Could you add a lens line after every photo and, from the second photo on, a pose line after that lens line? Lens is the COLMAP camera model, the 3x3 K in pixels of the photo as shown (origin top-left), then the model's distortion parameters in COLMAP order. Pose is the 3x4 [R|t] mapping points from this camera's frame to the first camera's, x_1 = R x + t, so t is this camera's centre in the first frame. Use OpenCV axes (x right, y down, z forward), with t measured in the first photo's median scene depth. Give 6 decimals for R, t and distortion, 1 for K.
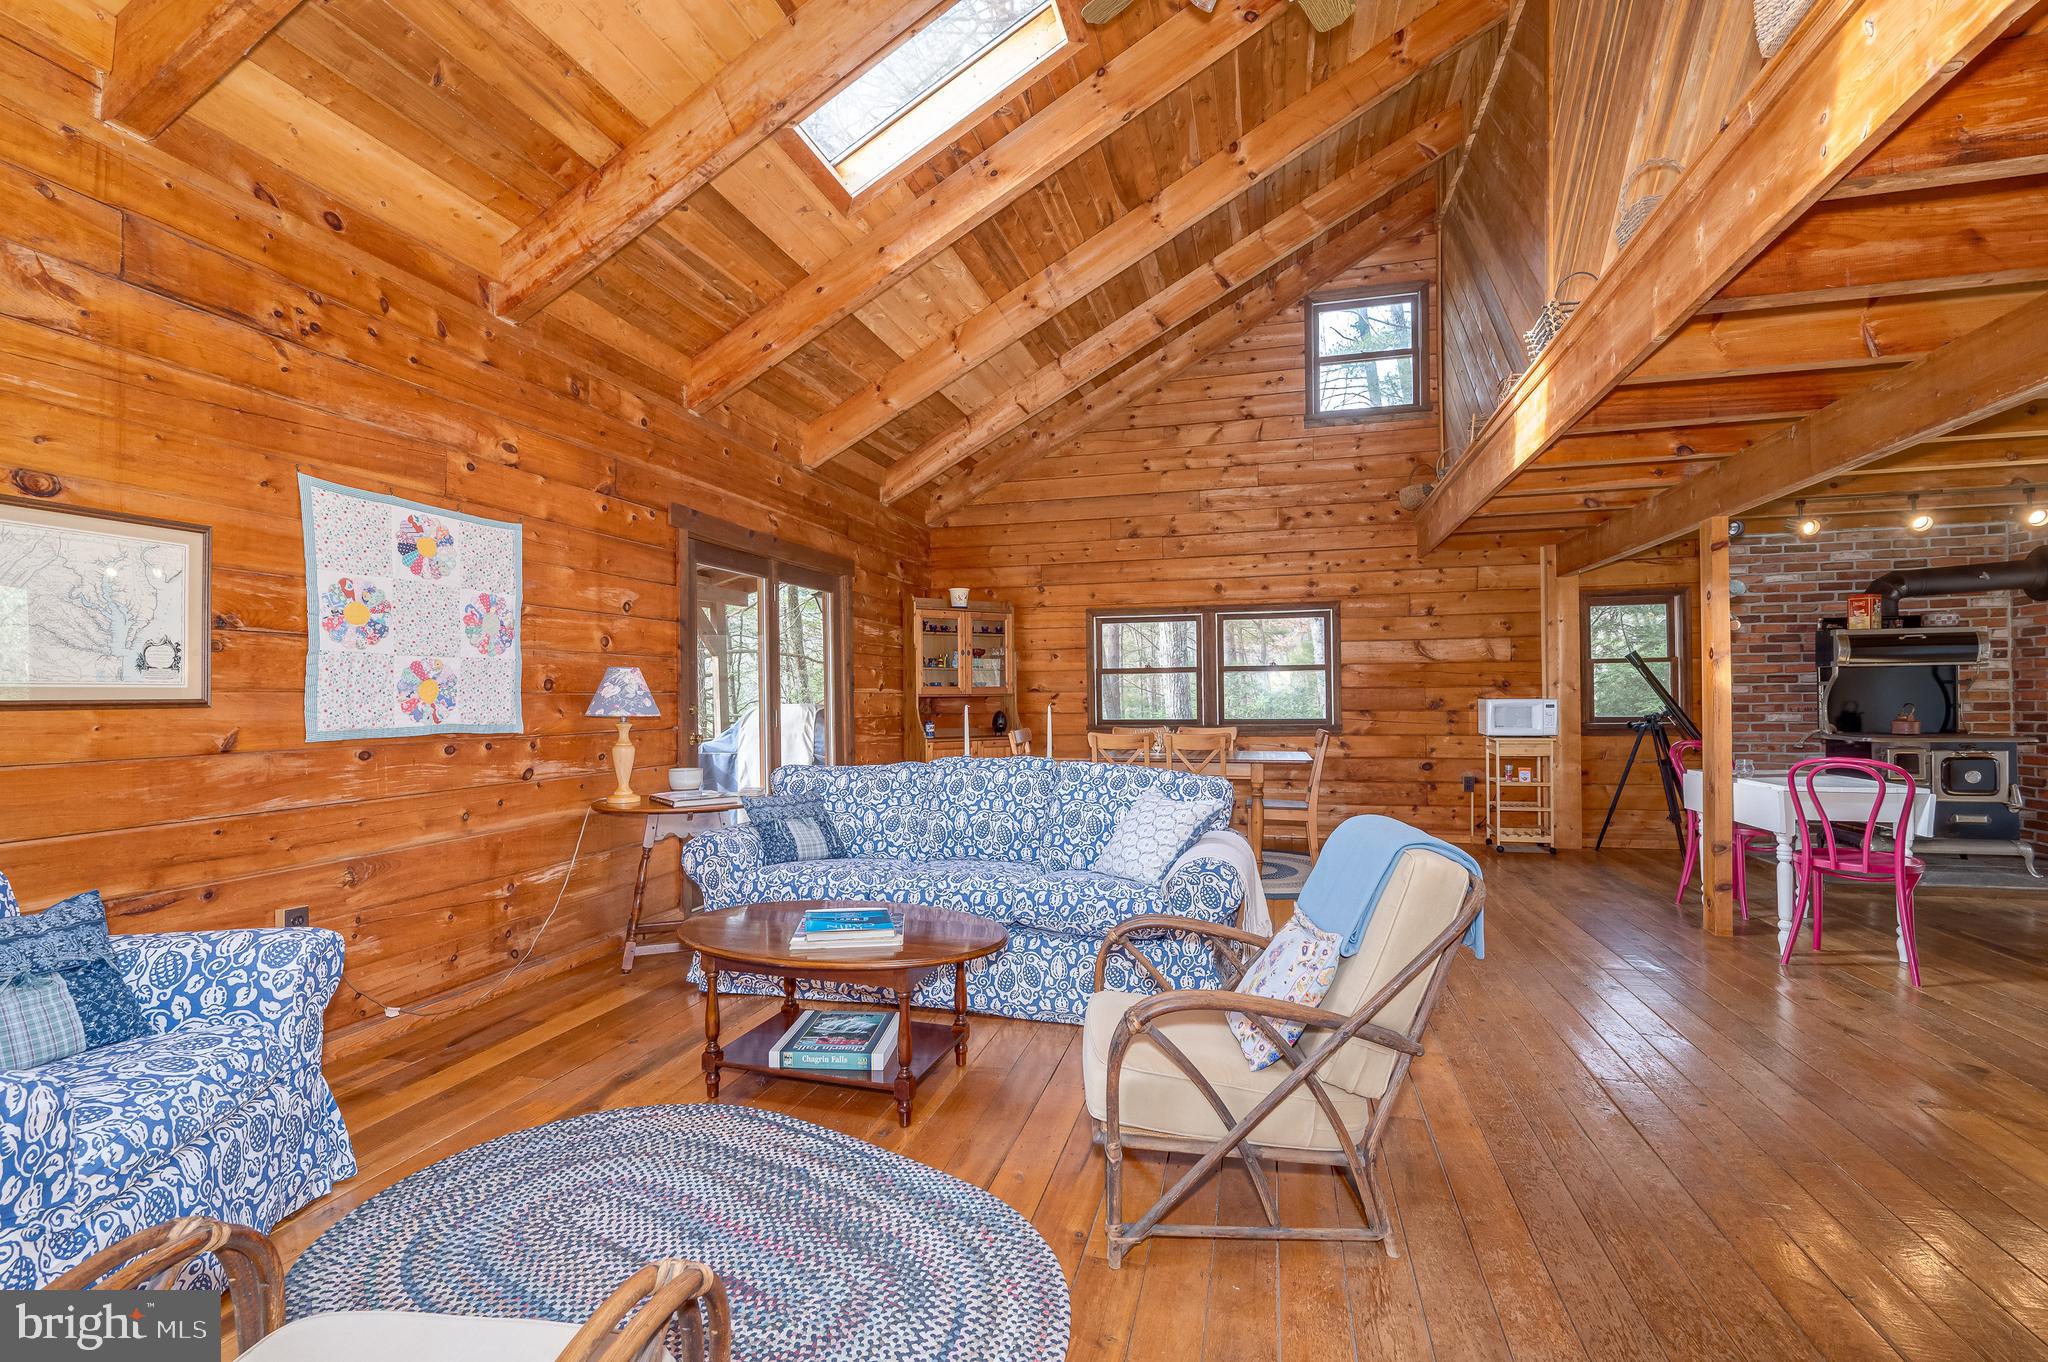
lens RADIAL K [[905.4, 0, 1028.2], [0, 905.4, 693.0], [0, 0, 1]] dist [-0.001853, 0.001406]
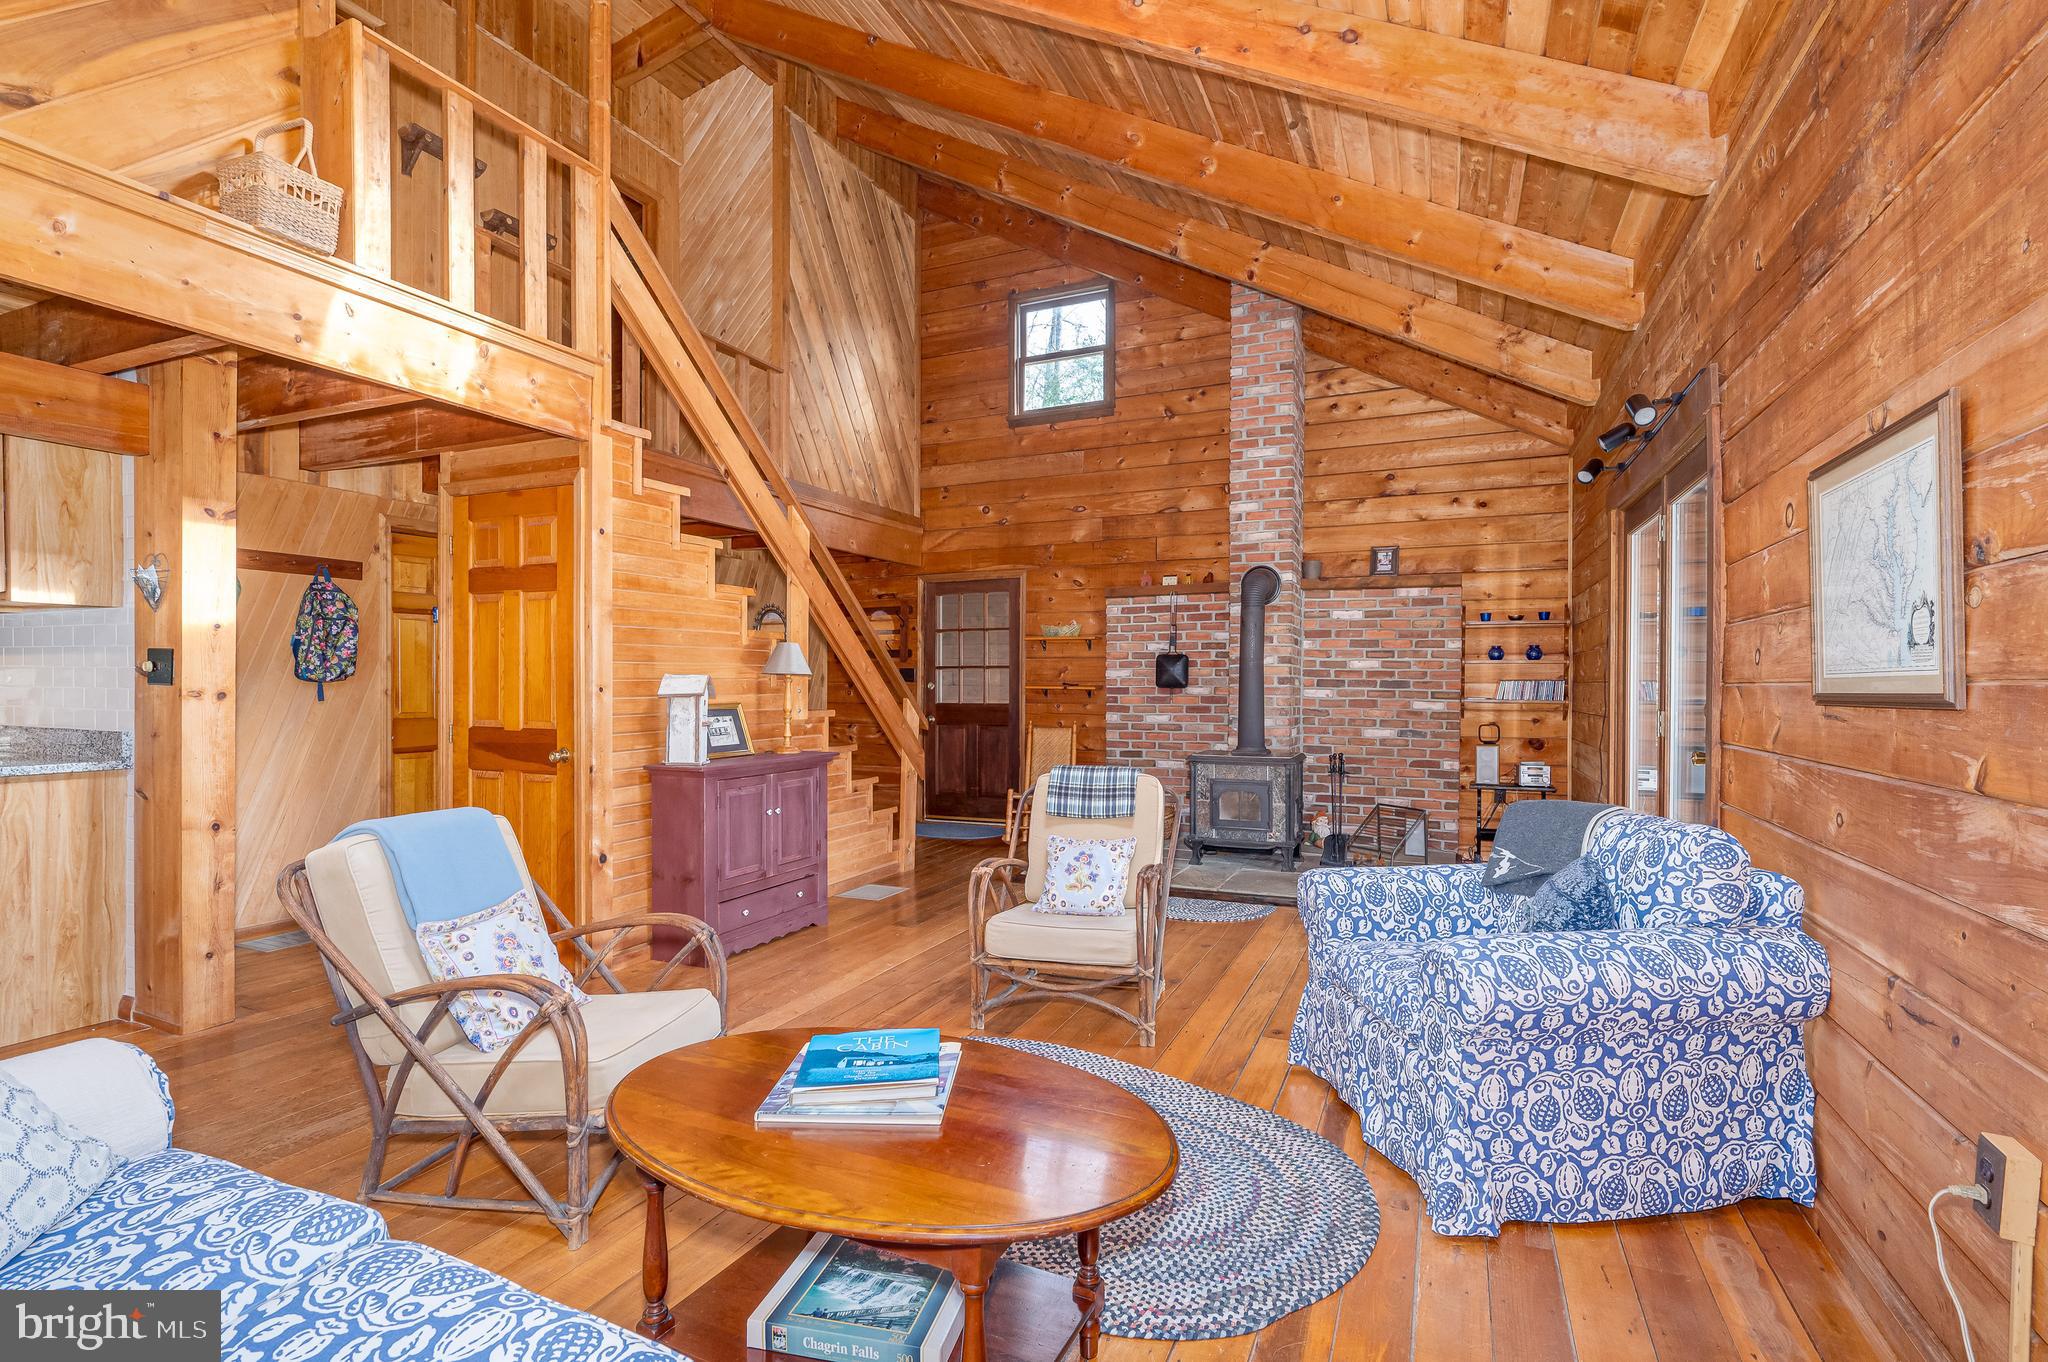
lens RADIAL K [[952.4, 0, 1032.1], [0, 952.4, 693.4], [0, 0, 1]] dist [0.001828, -0.000186]
pose [[-0.988710, 0.004779, 0.149767, -0.256273], [0.005239, 0.999983, 0.002680, 0.000927], [-0.149752, 0.003435, -0.988718, 1.018838]]
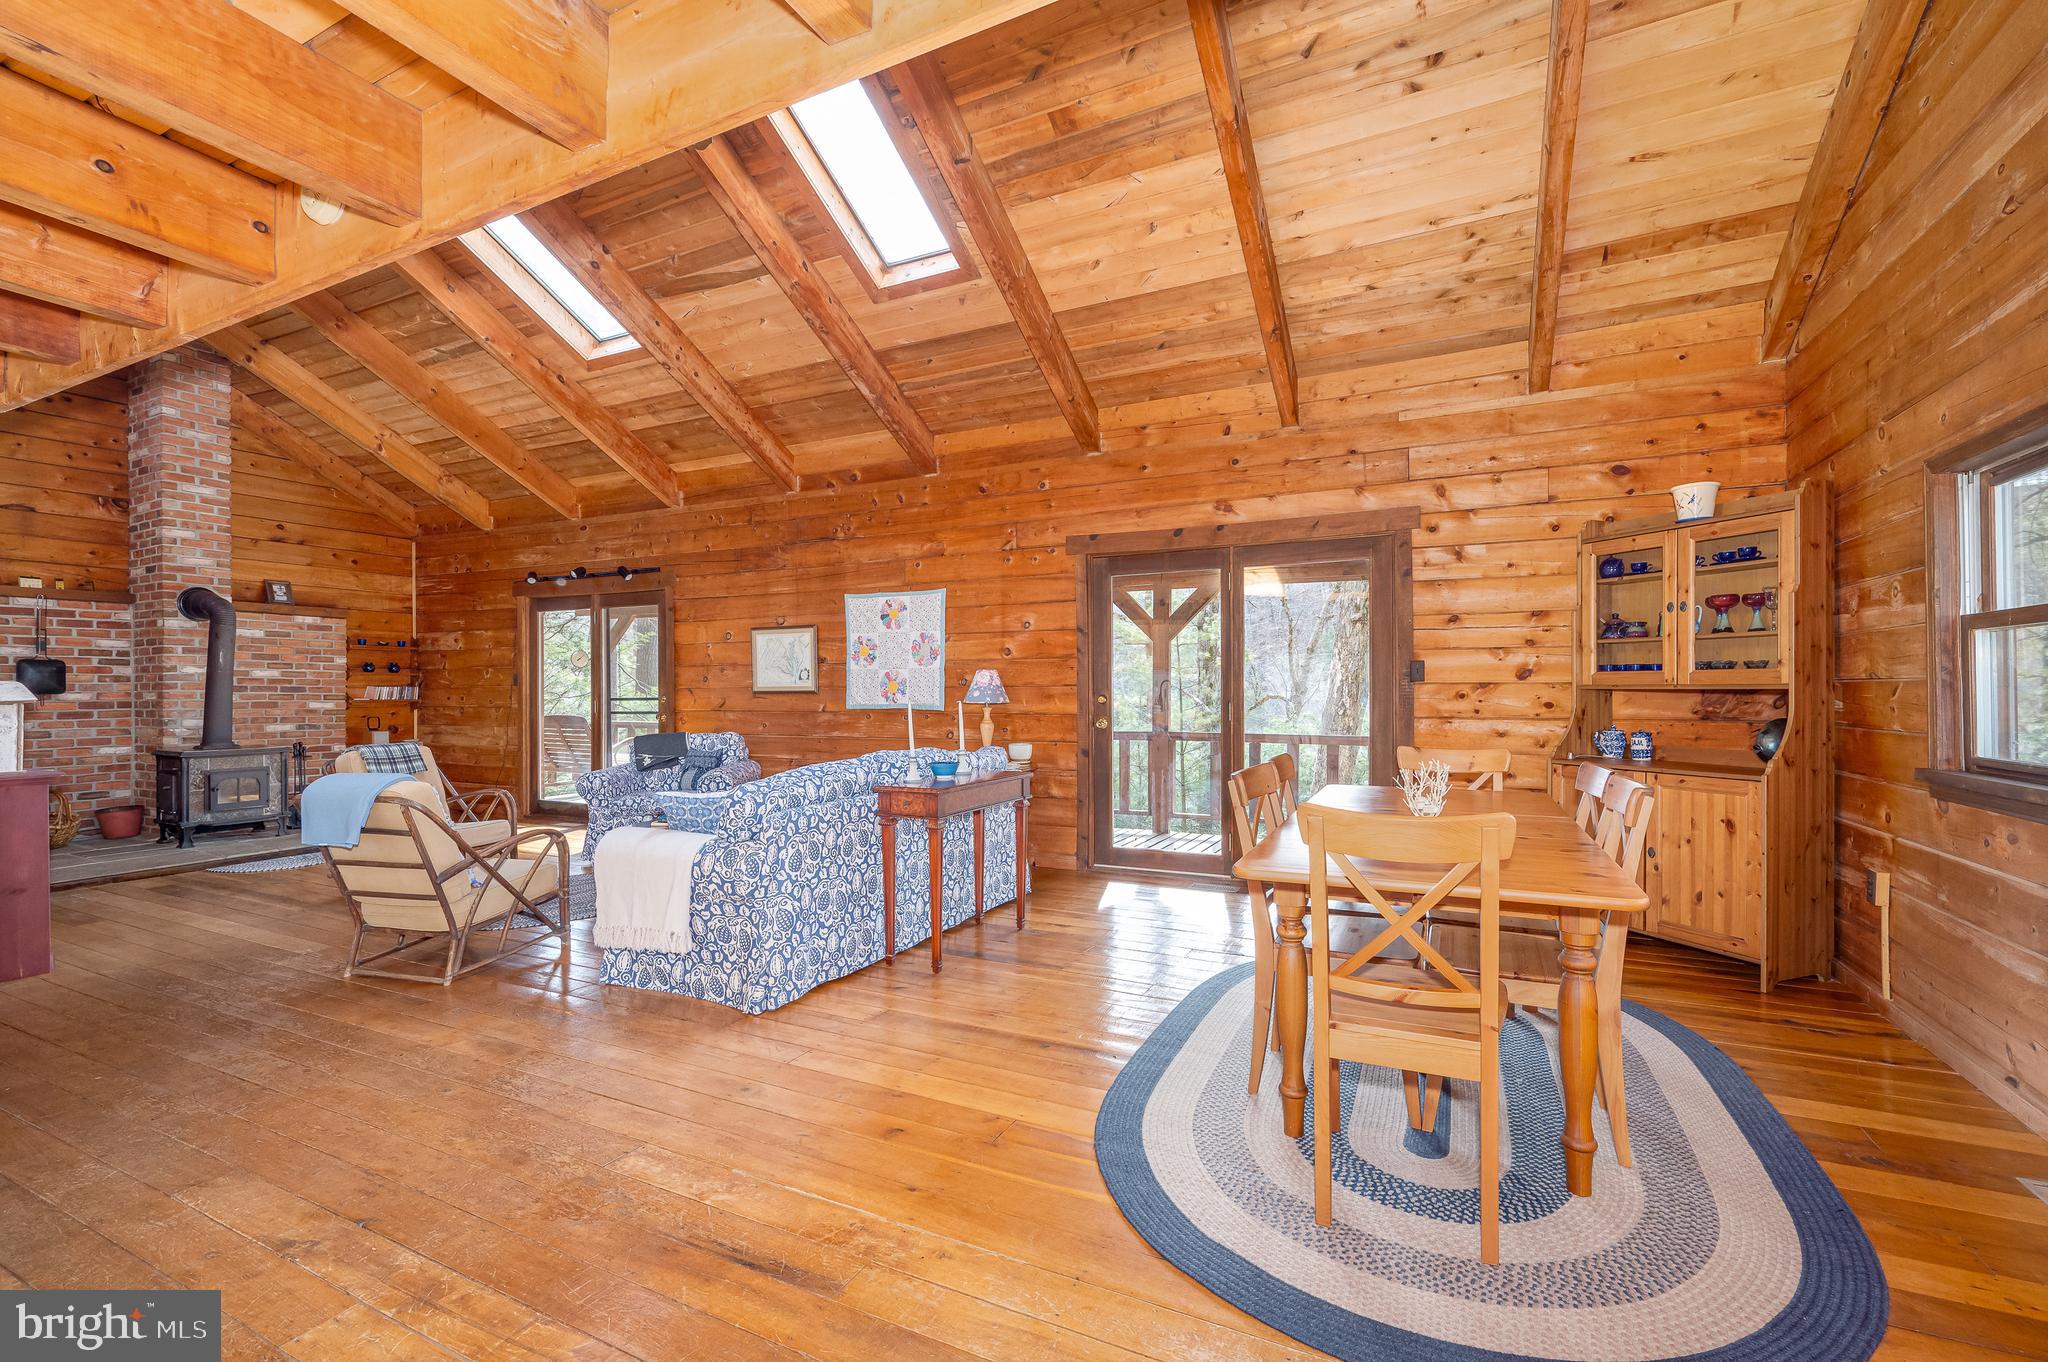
lens RADIAL K [[880.3, 0, 1029.5], [0, 880.3, 693.7], [0, 0, 1]] dist [-0.002516, -0.000094]
pose [[-0.194021, 0.014352, -0.980892, 0.895009], [0.009606, 0.999873, 0.012730, -0.006315], [0.980950, -0.006953, -0.194134, 1.273614]]
